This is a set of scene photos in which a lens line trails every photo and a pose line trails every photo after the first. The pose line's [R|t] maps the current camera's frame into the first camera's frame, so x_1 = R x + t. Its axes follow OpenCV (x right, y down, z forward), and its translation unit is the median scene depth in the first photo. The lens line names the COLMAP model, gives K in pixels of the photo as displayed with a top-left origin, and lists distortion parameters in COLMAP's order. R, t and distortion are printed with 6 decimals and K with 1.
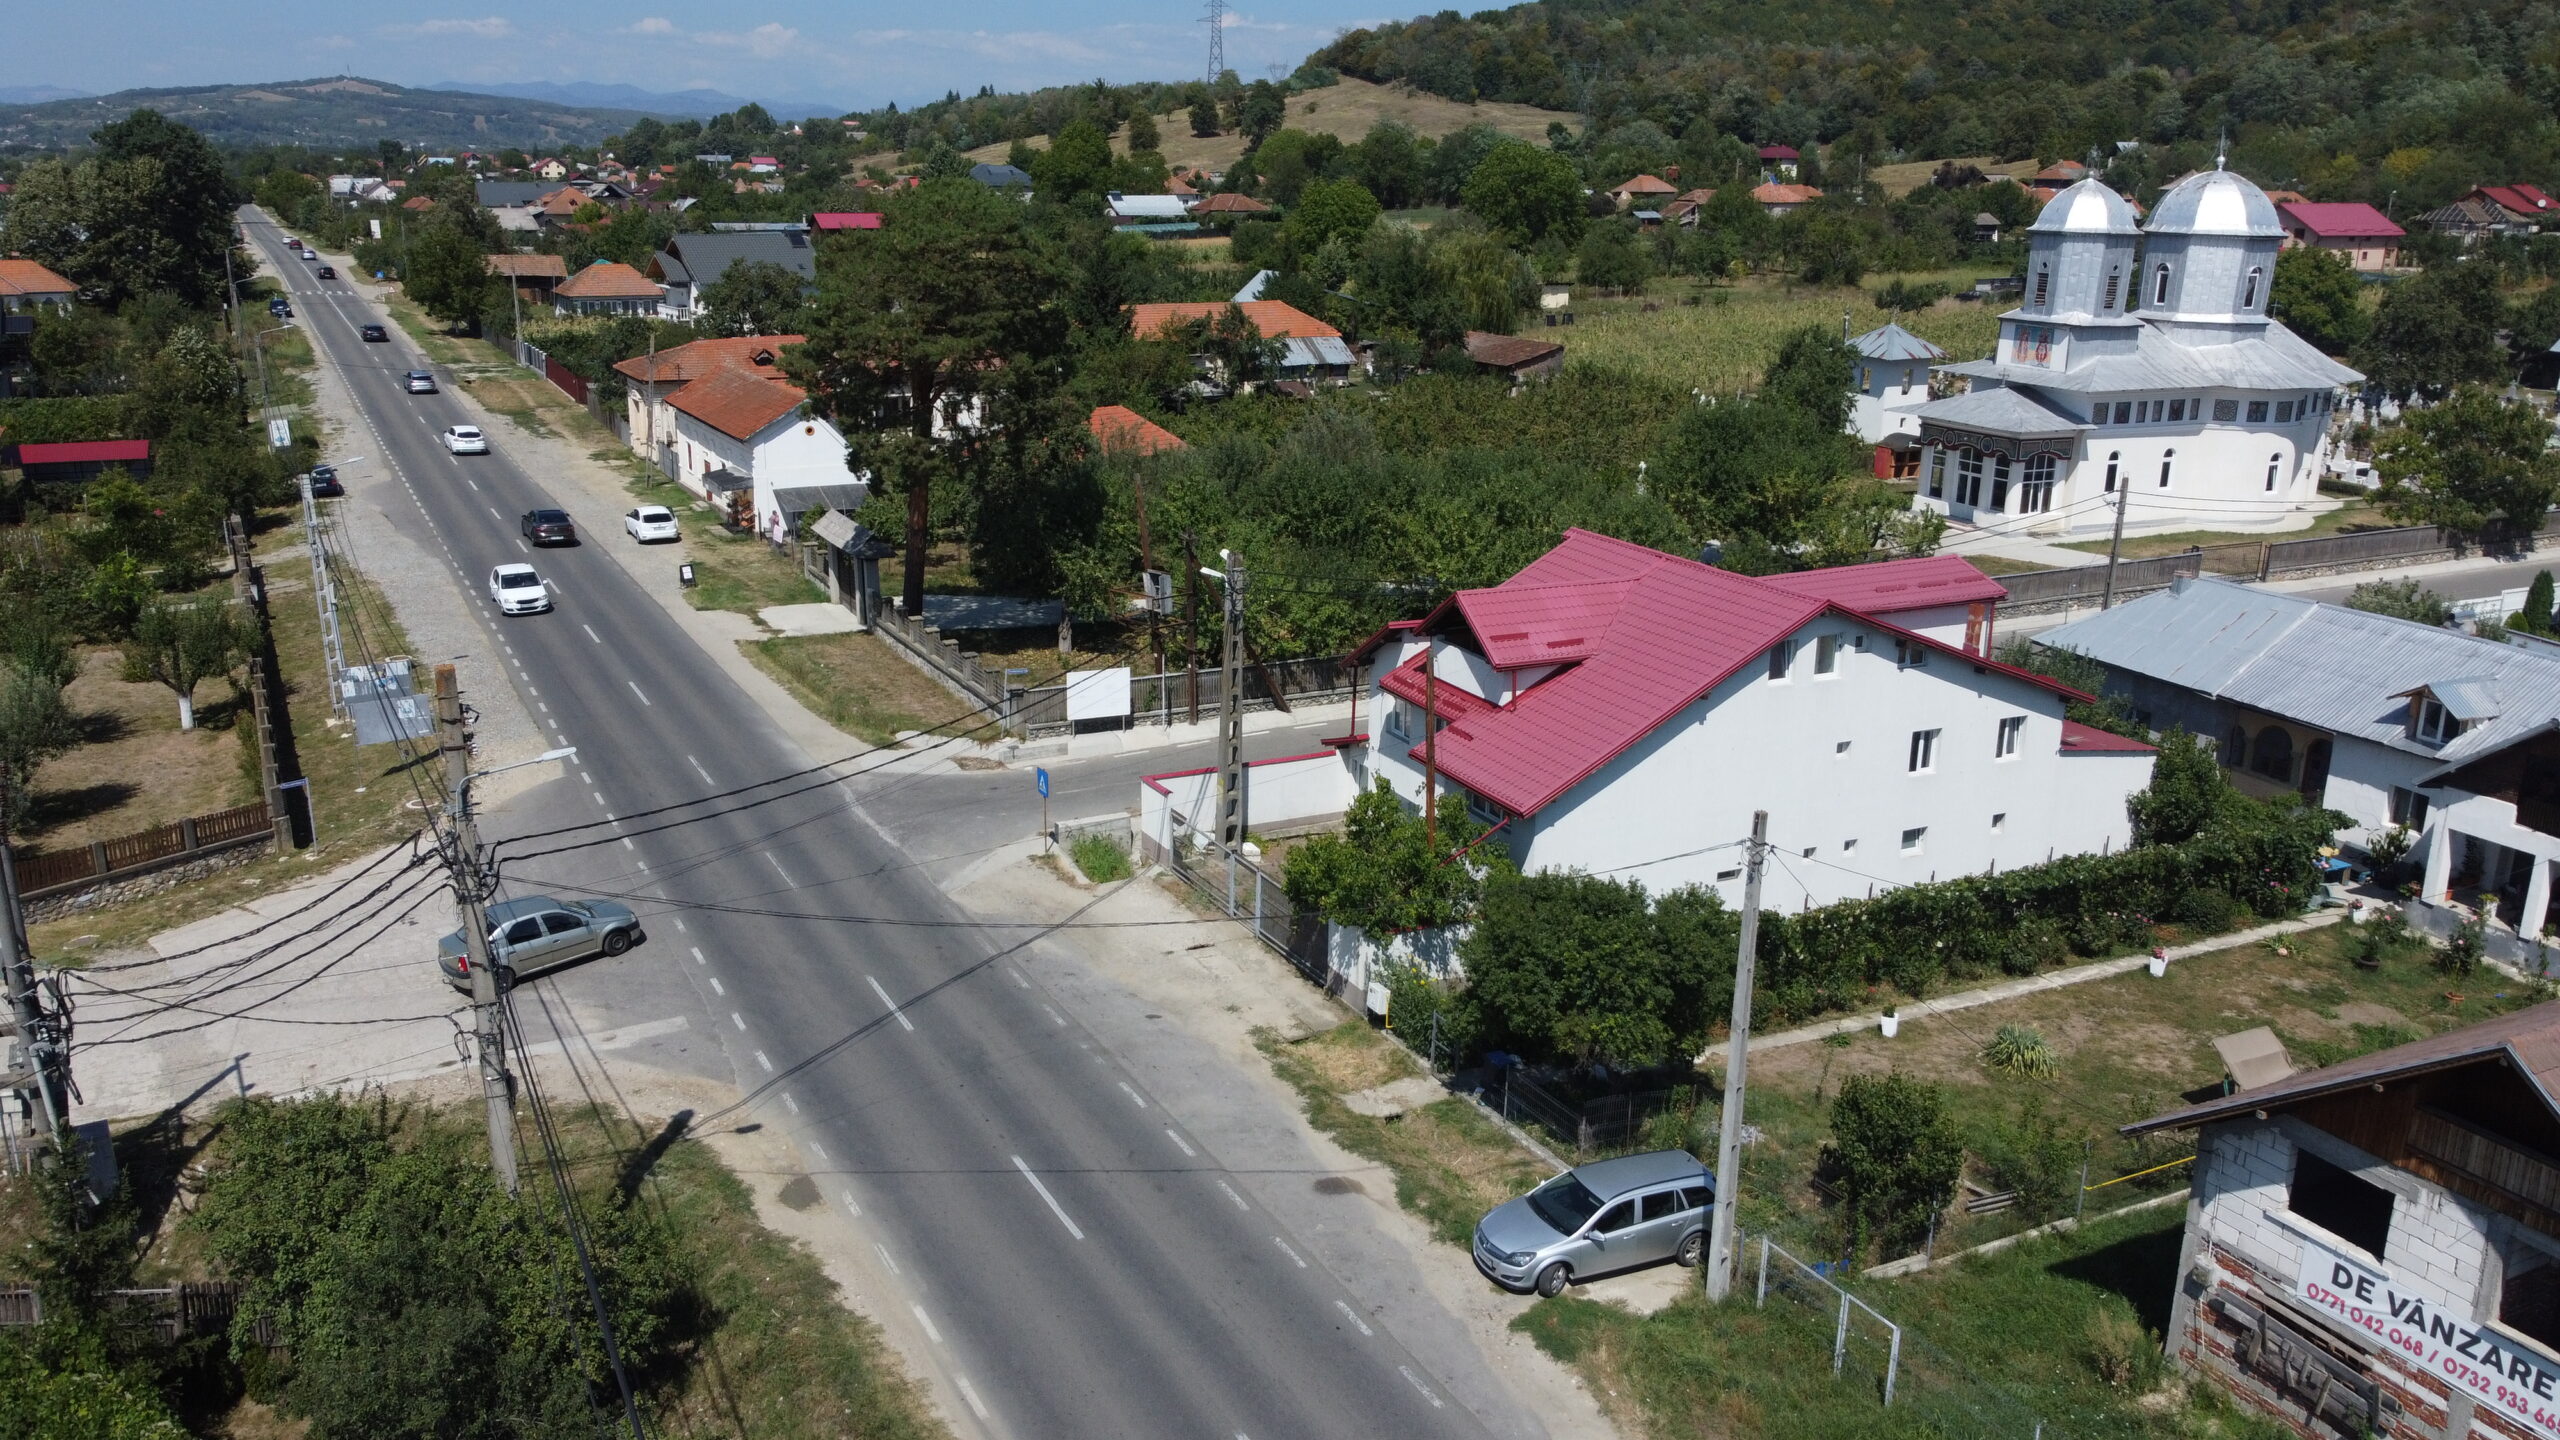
lens RADIAL K [[1928.6, 0, 1280.4], [0, 1928.6, 714.7], [0, 0, 1]] dist [0.008942, -0.013392]
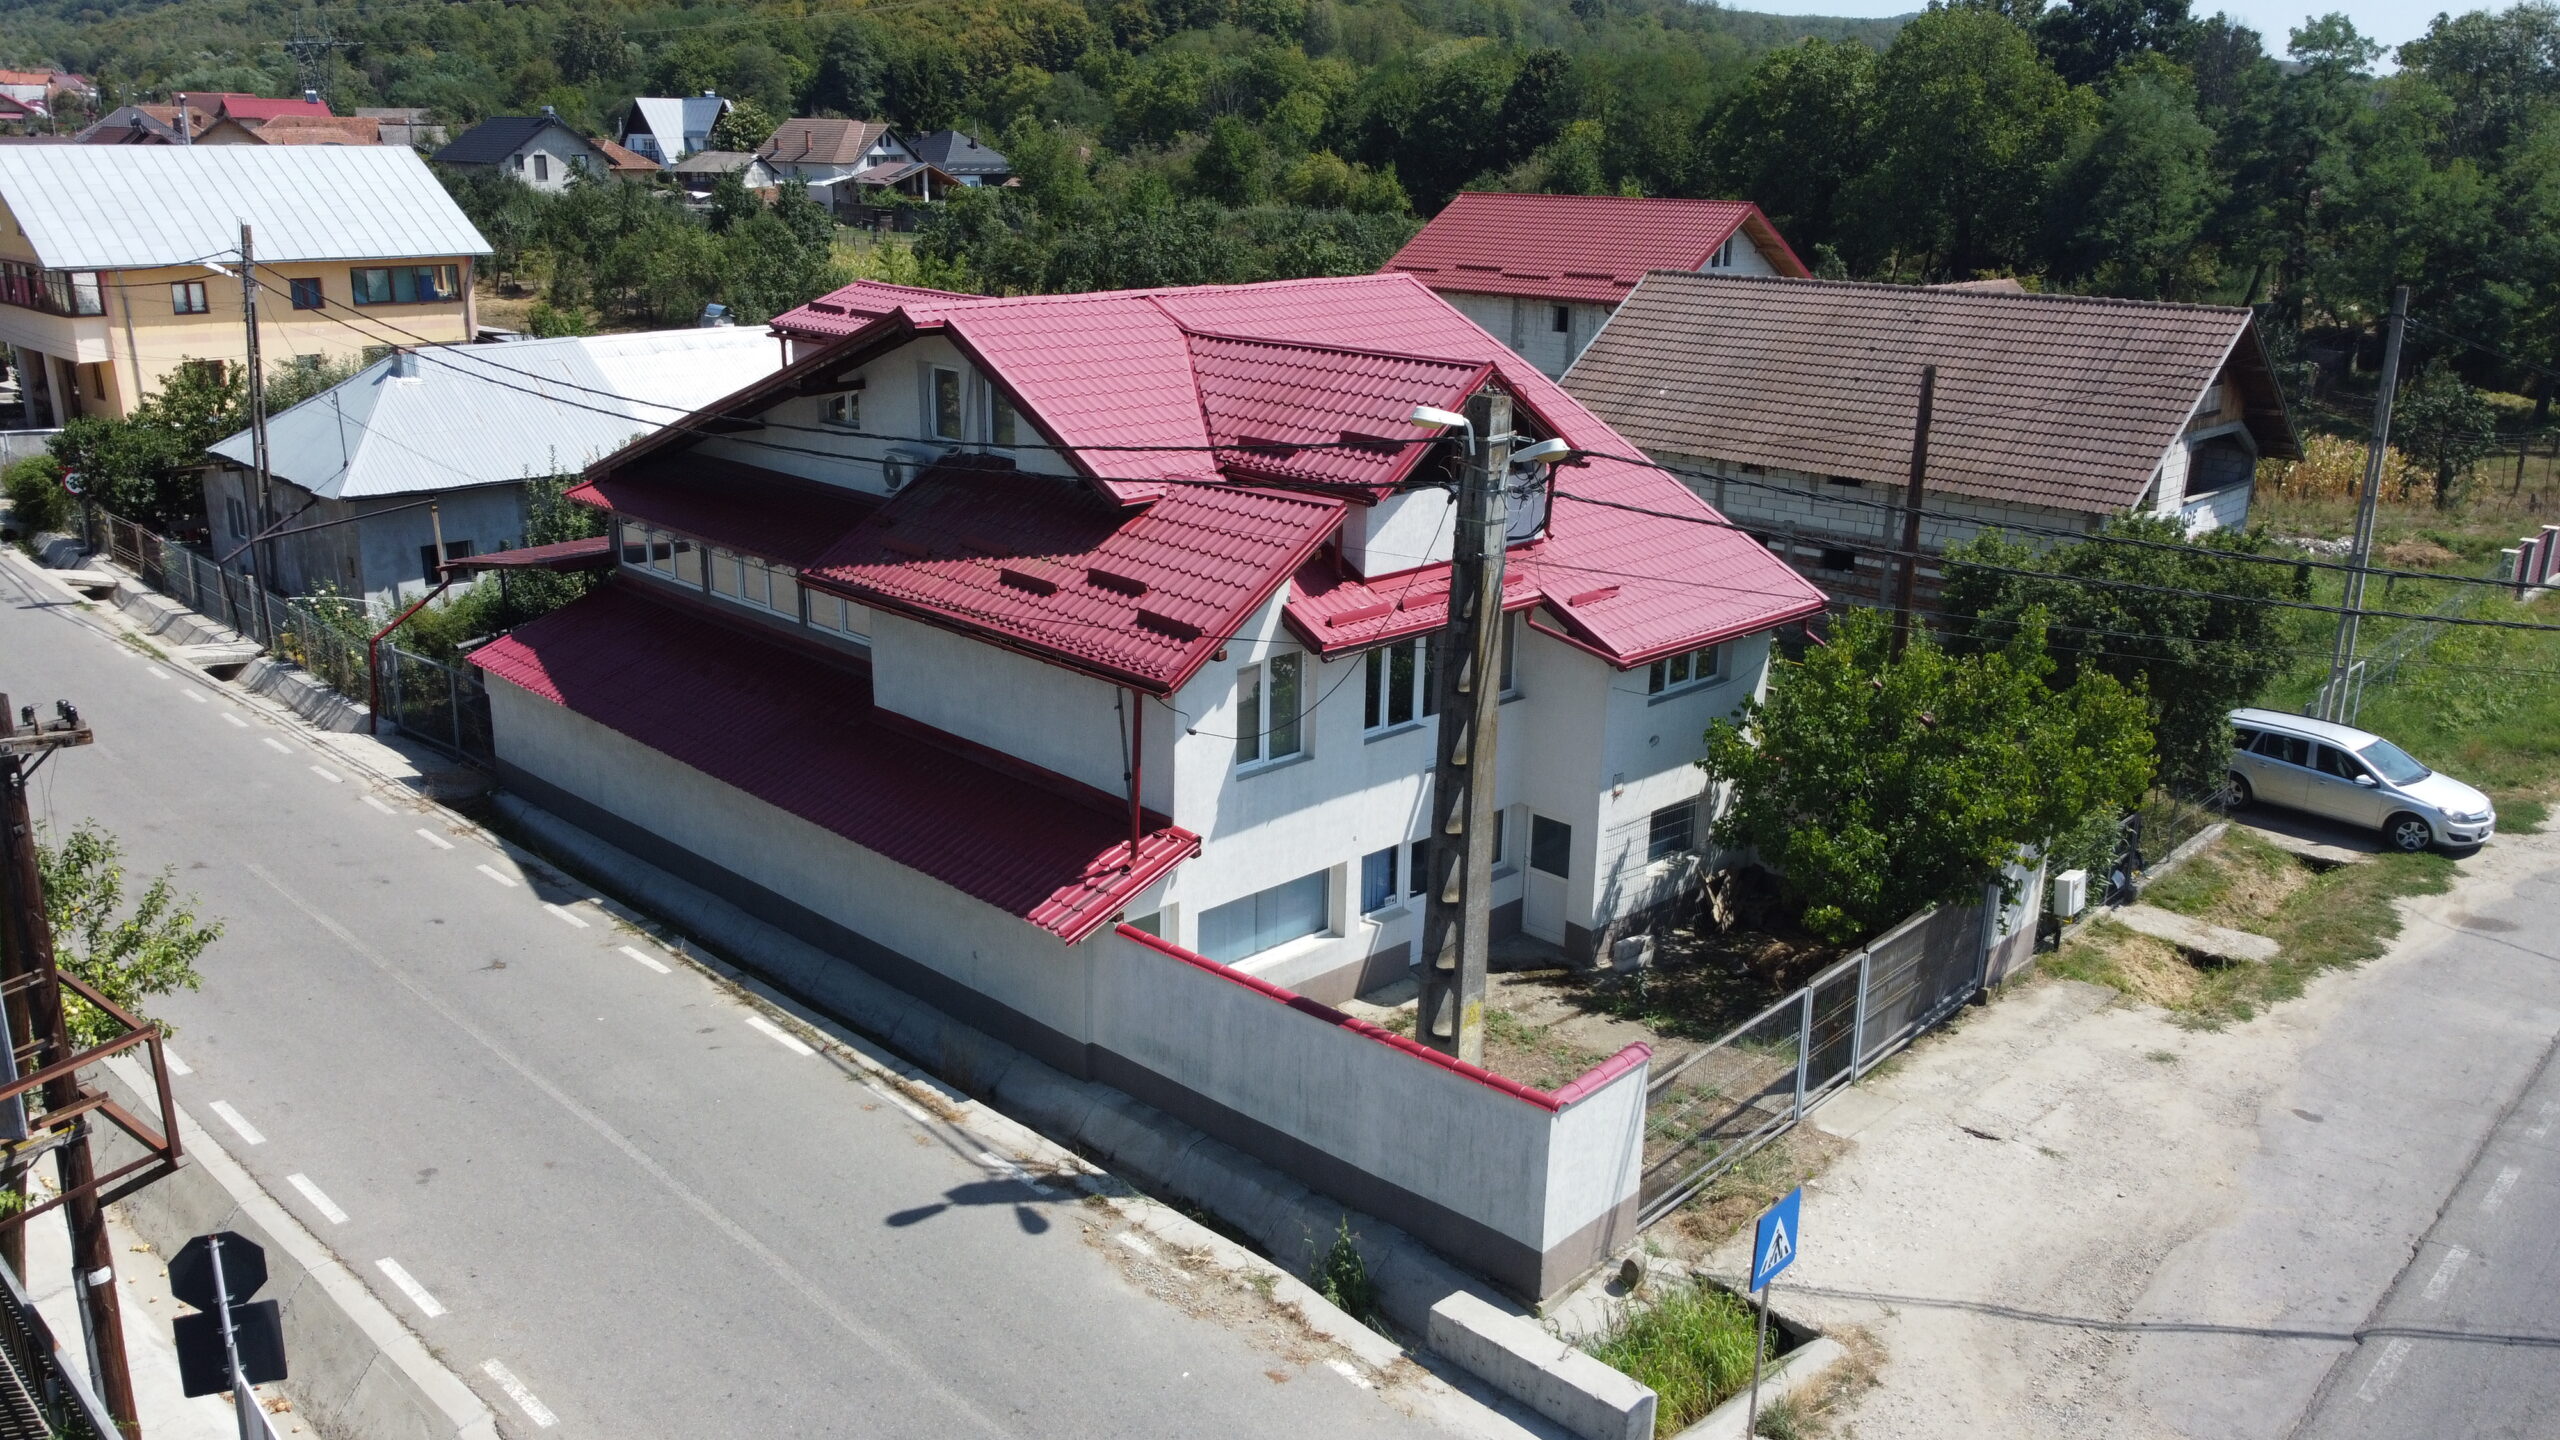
lens RADIAL K [[1928.6, 0, 1280.9], [0, 1928.6, 716.7], [0, 0, 1]] dist [0.008942, -0.013392]
pose [[-0.326128, -0.287187, 0.900646, -0.336863], [0.231595, 0.899430, 0.370661, -0.163208], [-0.916517, 0.329469, -0.226818, 1.076740]]
